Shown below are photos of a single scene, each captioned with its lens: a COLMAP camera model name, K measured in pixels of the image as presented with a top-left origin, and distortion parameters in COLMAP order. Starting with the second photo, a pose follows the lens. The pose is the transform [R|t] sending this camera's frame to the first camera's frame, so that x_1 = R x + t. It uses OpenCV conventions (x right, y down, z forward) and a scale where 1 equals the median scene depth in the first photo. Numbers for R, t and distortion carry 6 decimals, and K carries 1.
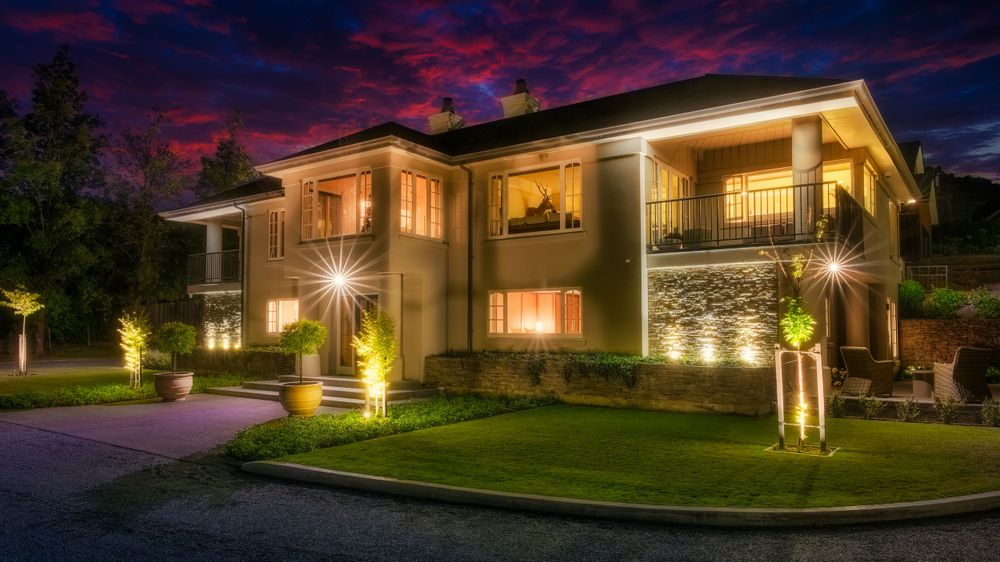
lens RADIAL K [[671.8, 0, 506.2], [0, 671.8, 303.3], [0, 0, 1]] dist [-0.001226, -0.001272]
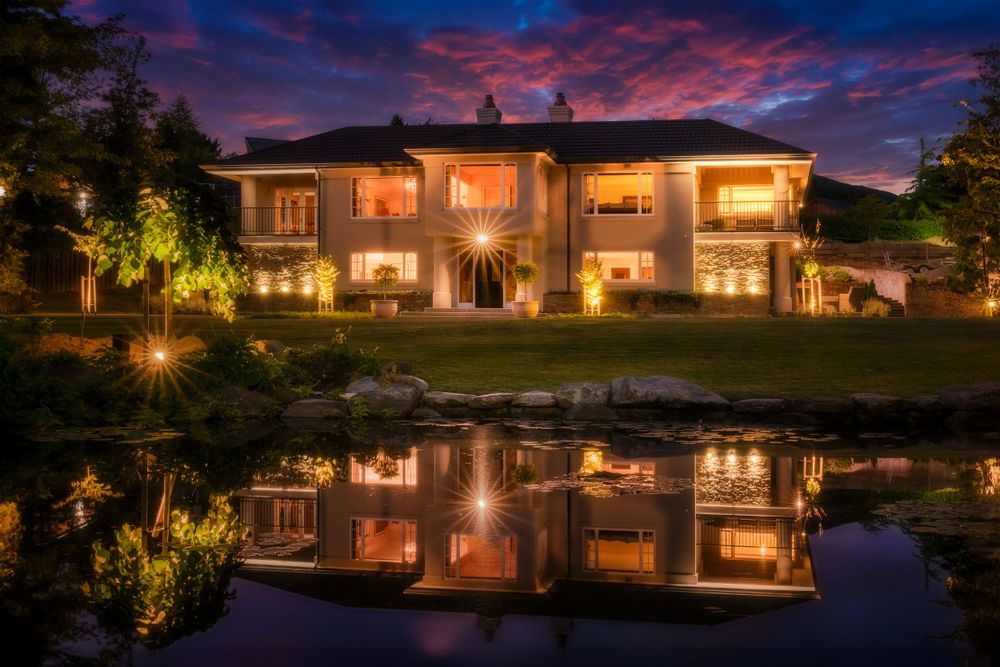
lens RADIAL K [[1158.2, 0, 500.2], [0, 1158.2, 333.6], [0, 0, 1]] dist [-0.009245, 0.000000]
pose [[0.908235, 0.014966, 0.418192, -1.431076], [-0.026325, 0.999424, 0.021408, 0.129749], [-0.417631, -0.030452, 0.908106, -1.429721]]
